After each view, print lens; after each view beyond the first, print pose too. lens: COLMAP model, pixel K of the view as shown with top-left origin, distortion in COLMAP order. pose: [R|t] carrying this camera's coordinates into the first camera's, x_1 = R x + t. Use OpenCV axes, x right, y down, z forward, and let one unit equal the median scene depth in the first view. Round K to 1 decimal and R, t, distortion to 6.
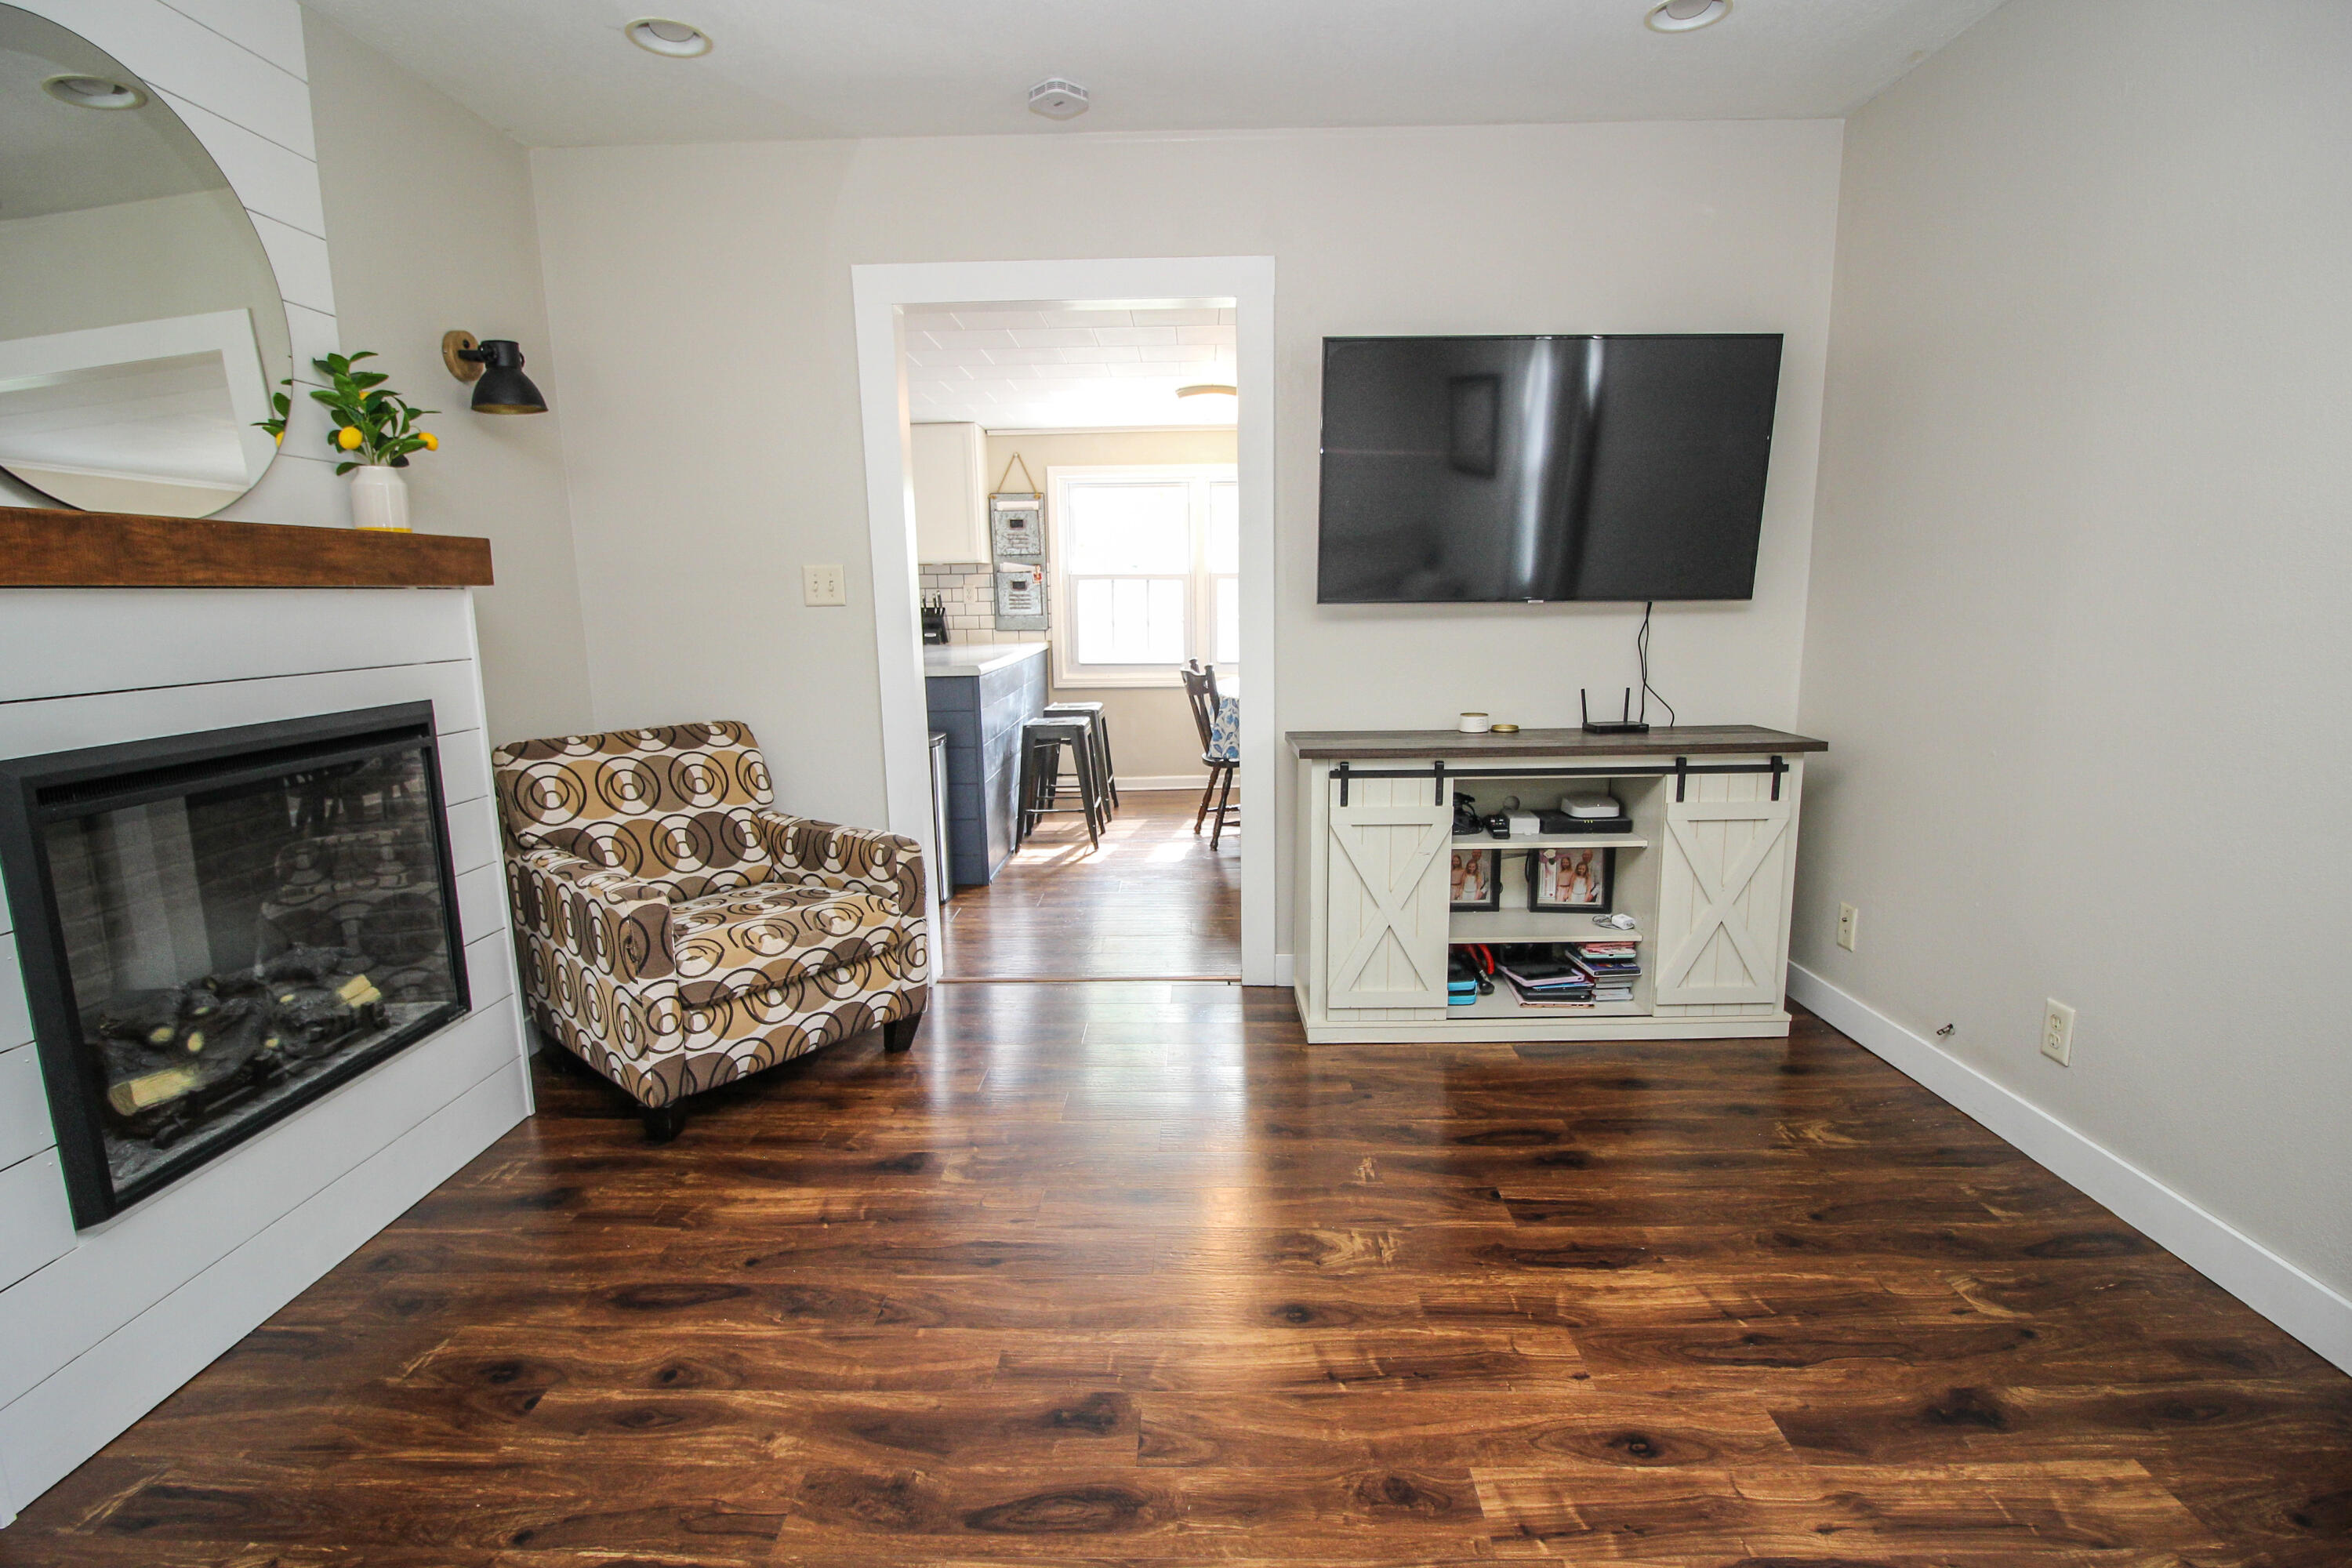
lens RADIAL K [[1089.7, 0, 1192.6], [0, 1089.7, 783.0], [0, 0, 1]] dist [-0.006811, -0.006366]
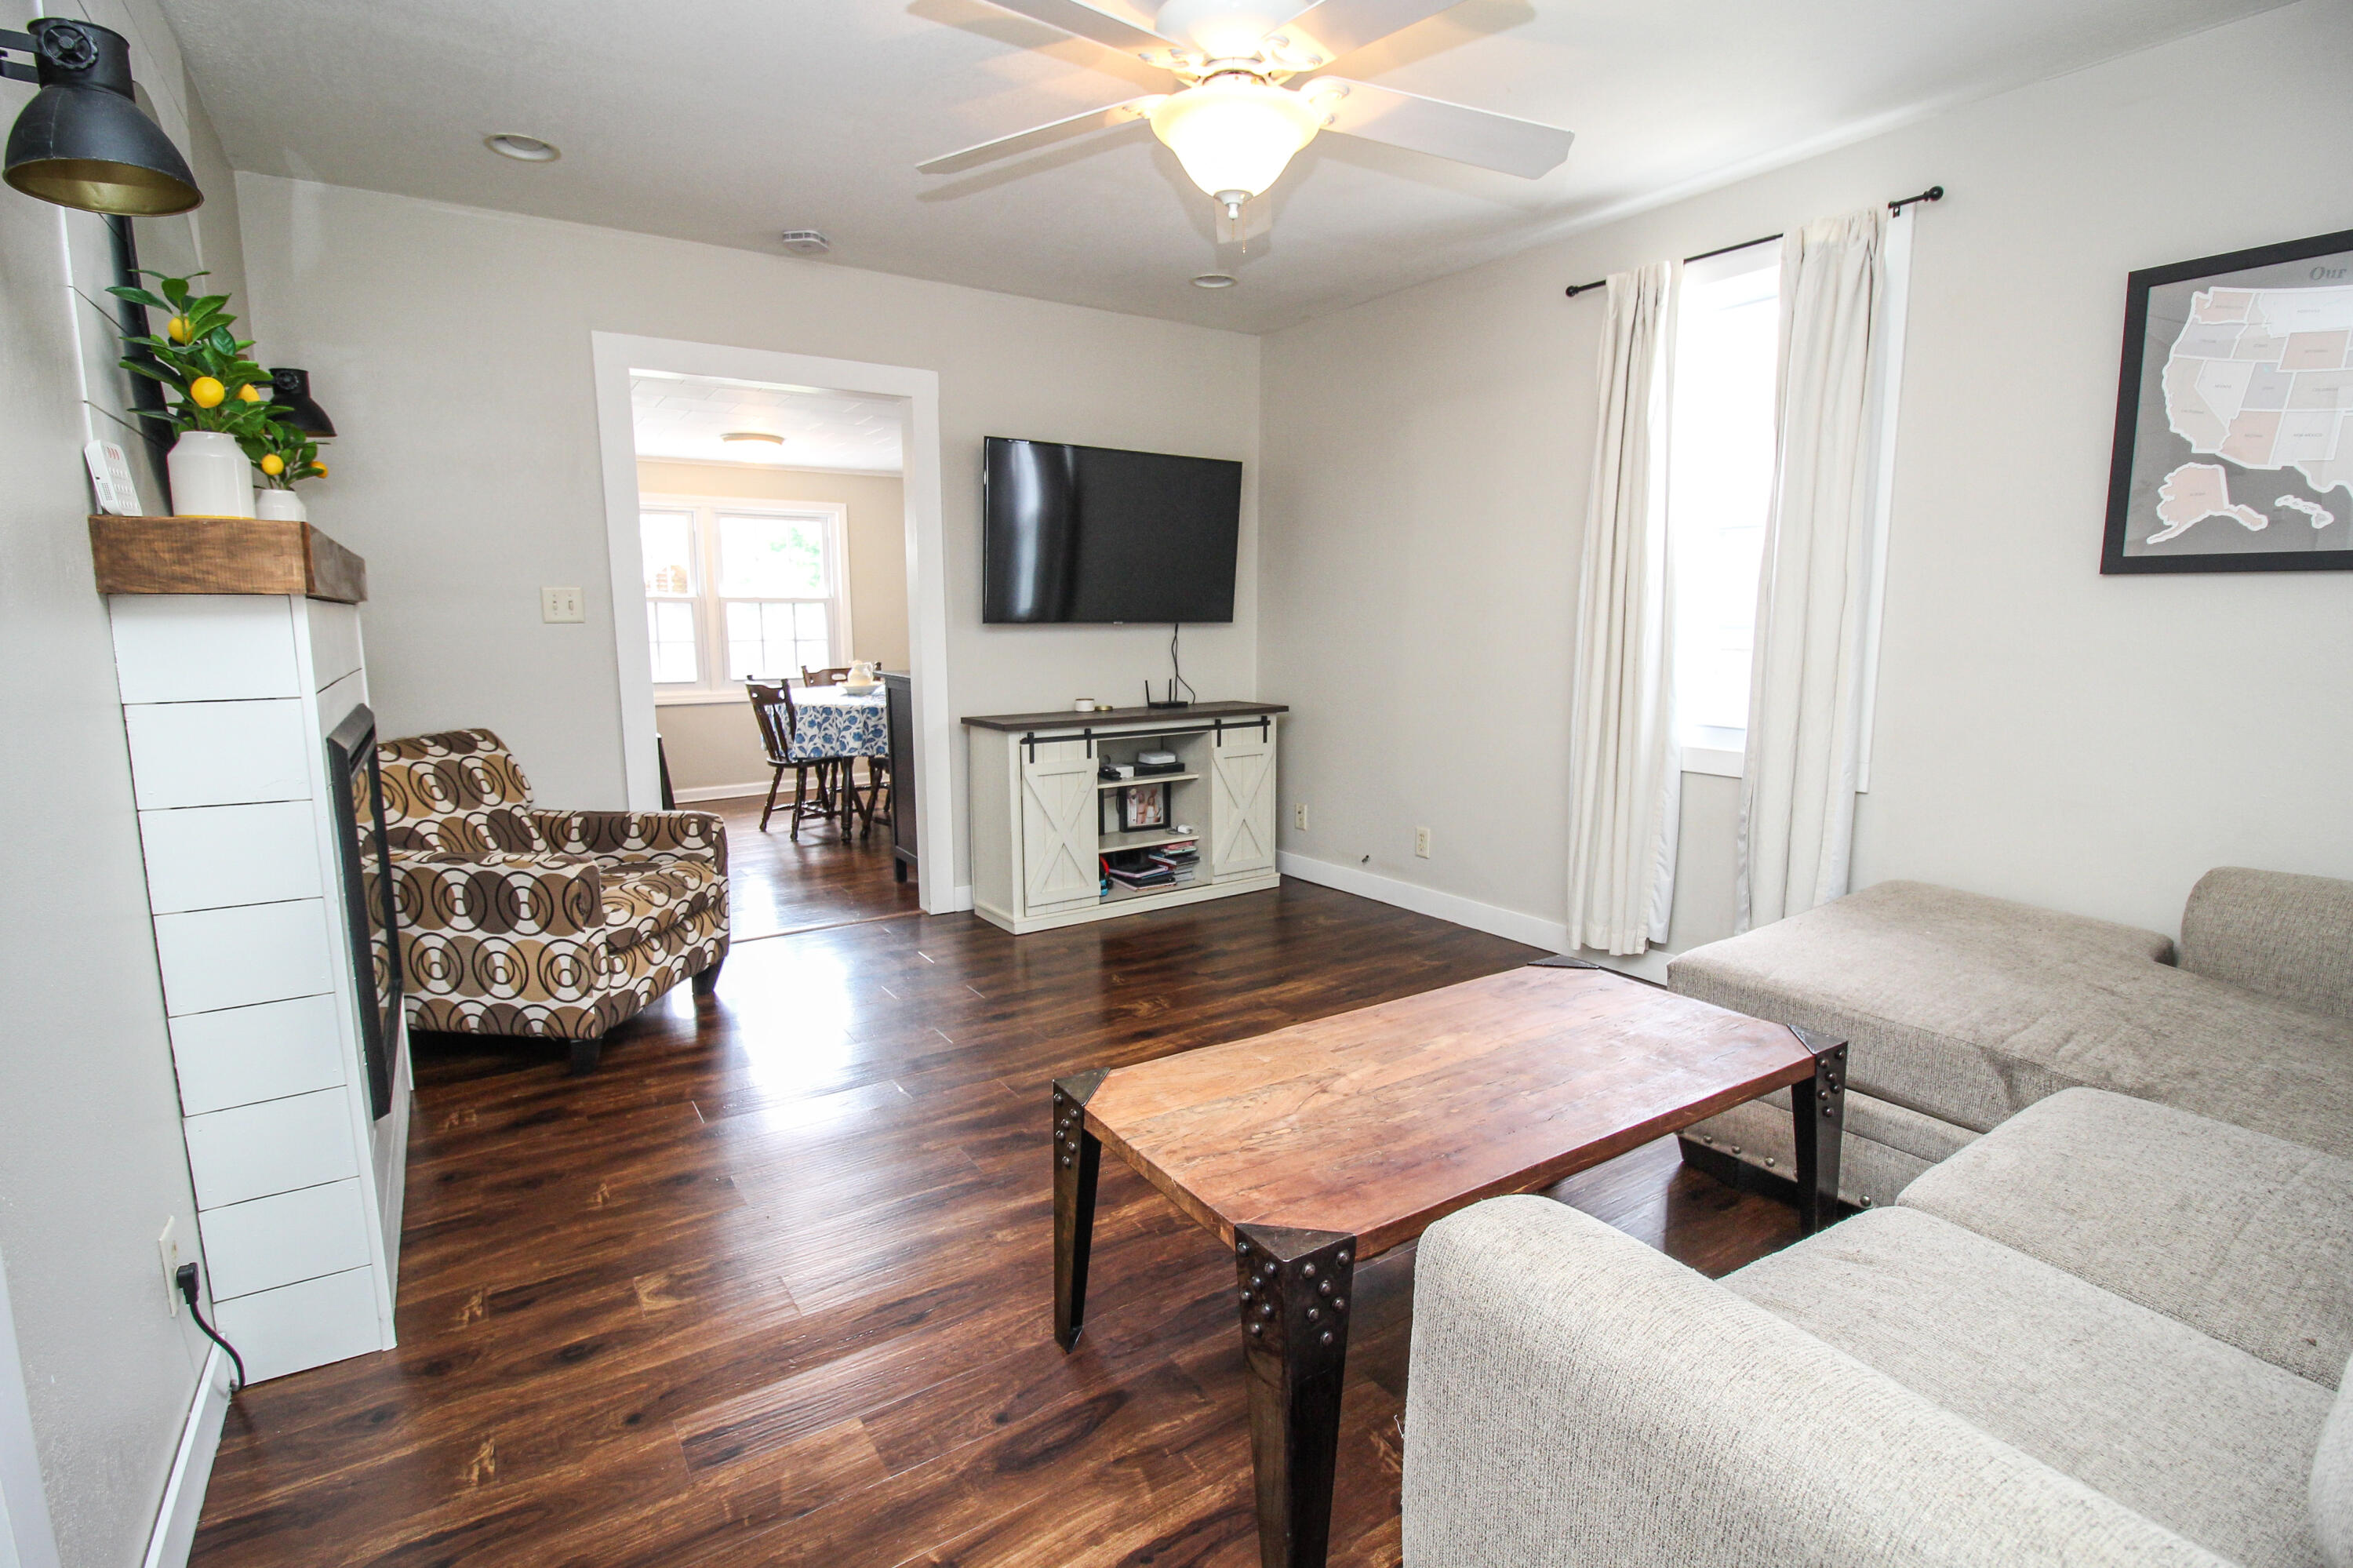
lens RADIAL K [[1090.2, 0, 1172.3], [0, 1090.2, 776.8], [0, 0, 1]] dist [-0.006811, -0.006366]
pose [[0.828403, -0.072754, 0.555388, -0.511749], [0.087868, 0.996132, -0.000572, 0.057104], [-0.553198, 0.049274, 0.831591, -0.303292]]
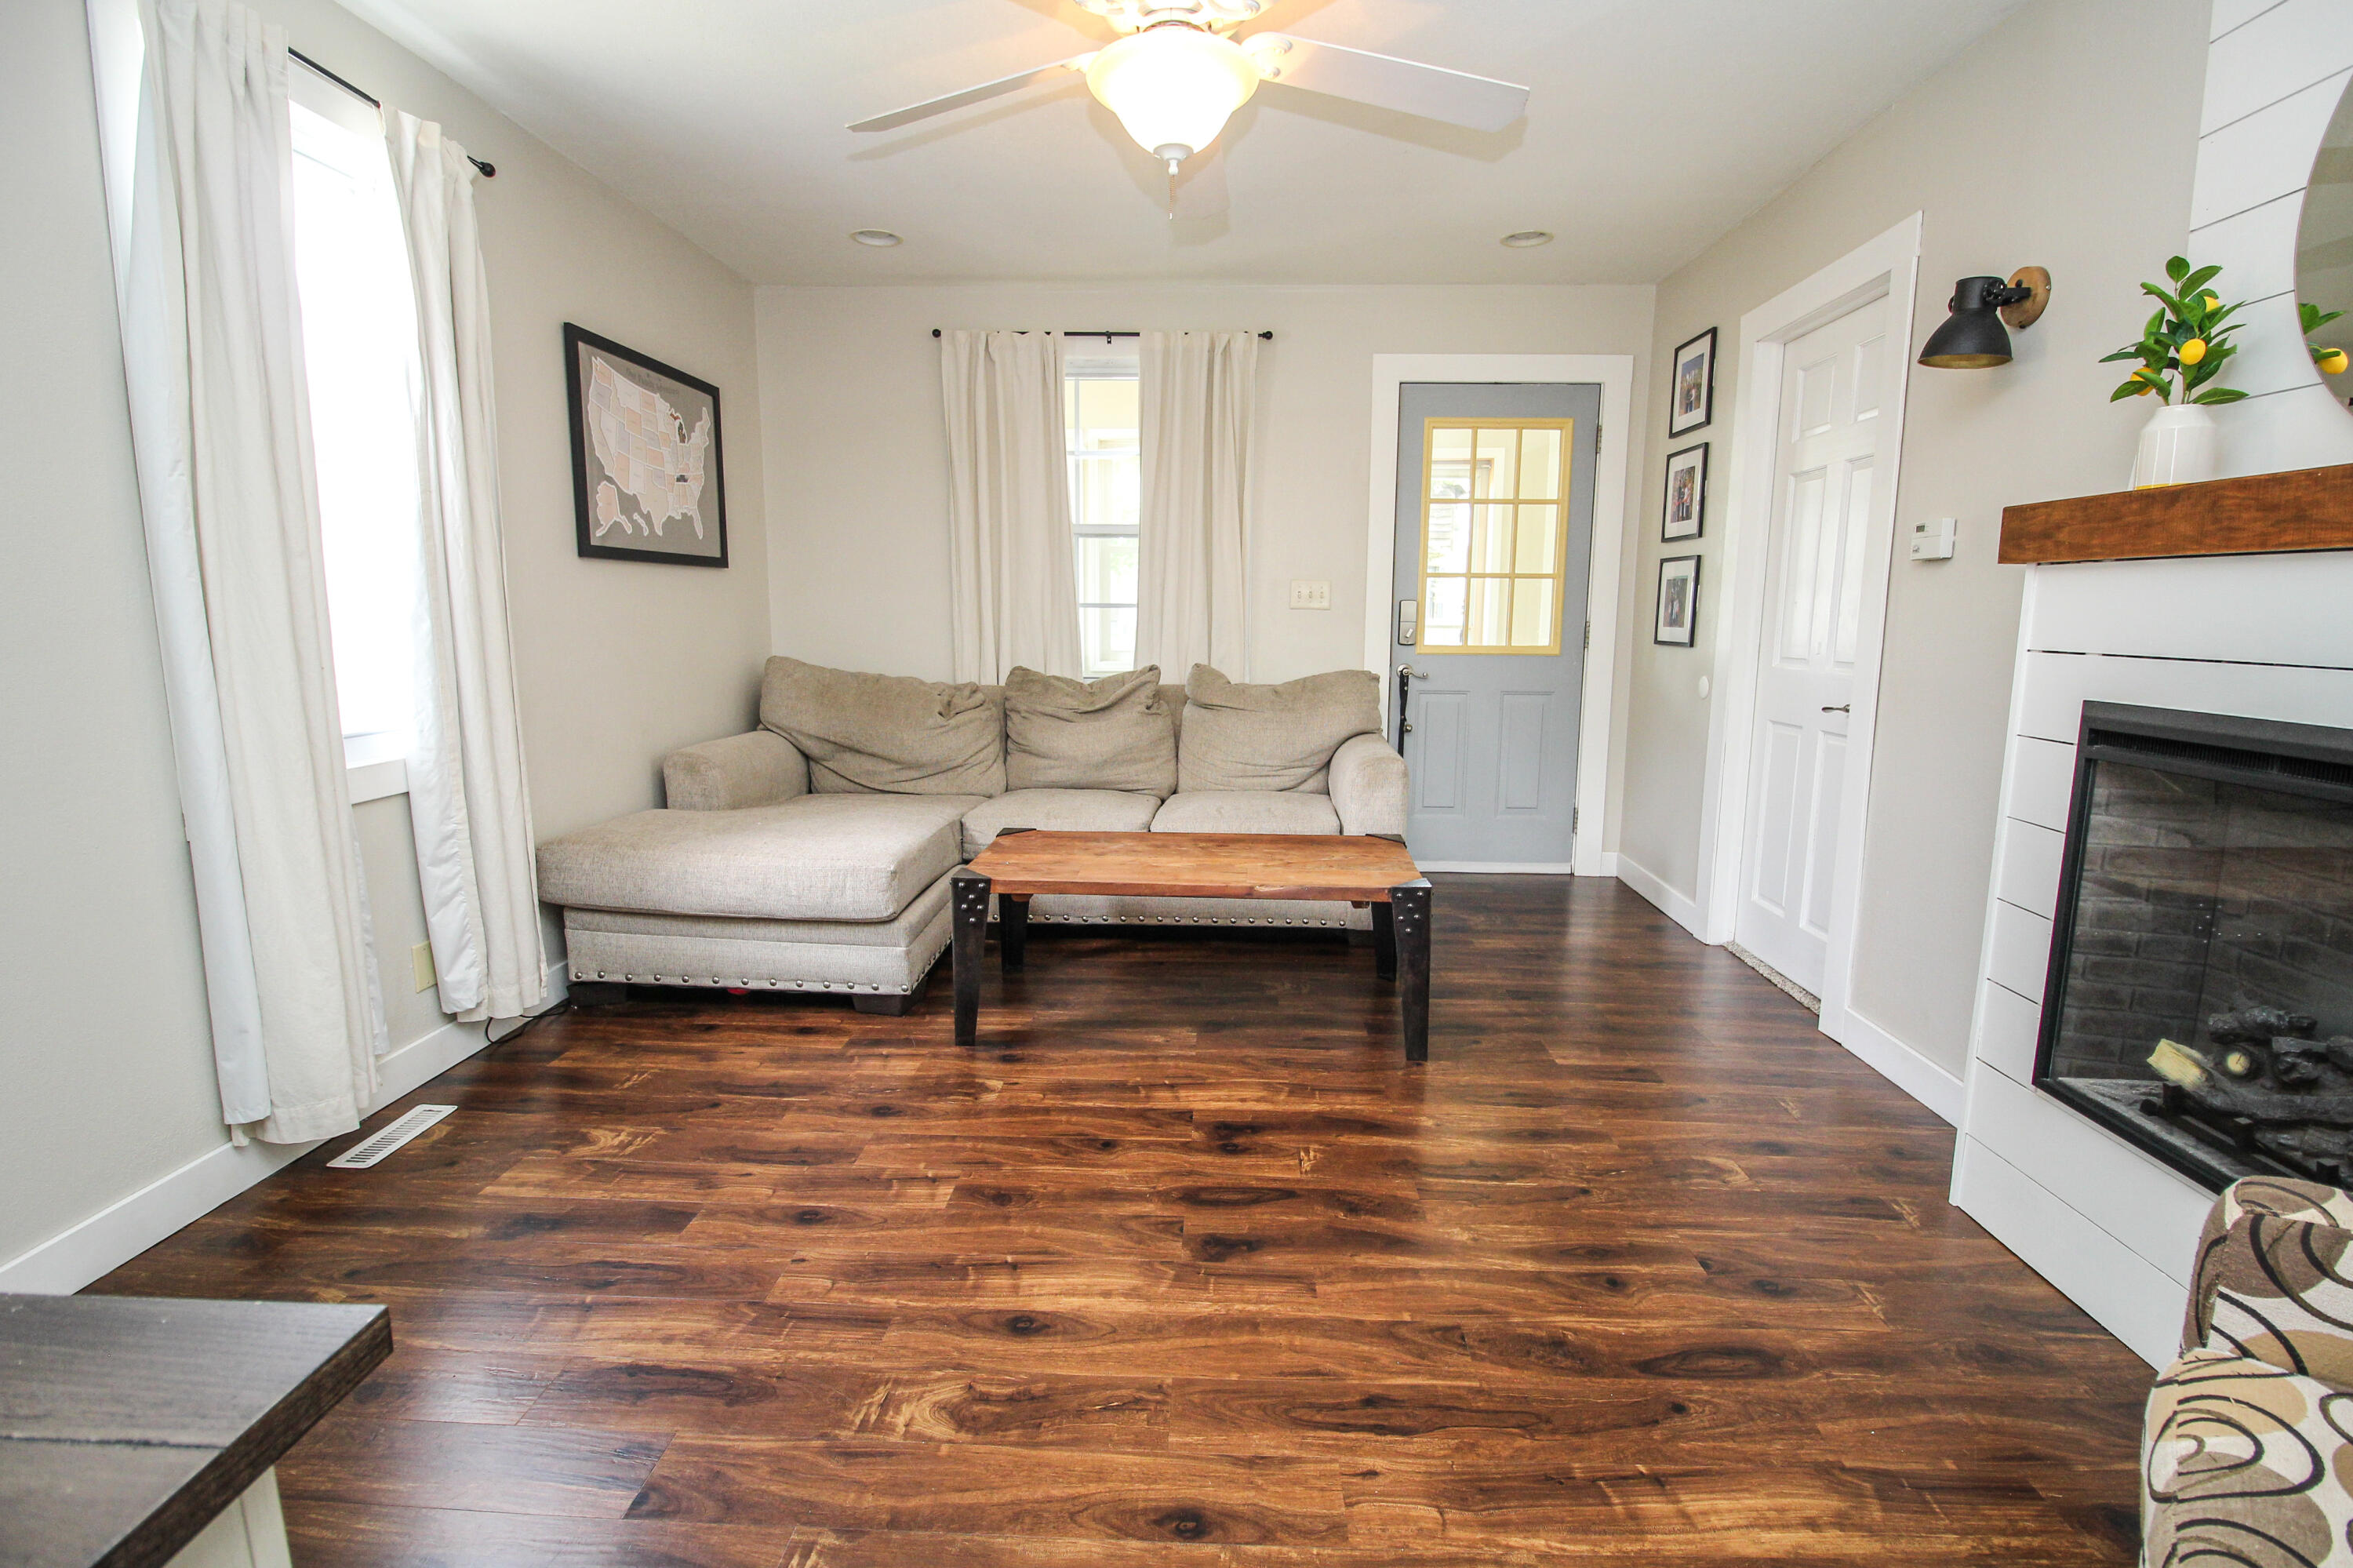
lens RADIAL K [[1090.2, 0, 1194.5], [0, 1090.2, 773.0], [0, 0, 1]] dist [-0.006811, -0.006366]
pose [[-0.999835, 0.005309, 0.017375, -0.048636], [0.010525, 0.948784, 0.315749, -0.176840], [-0.014808, 0.315880, -0.948684, 1.131833]]
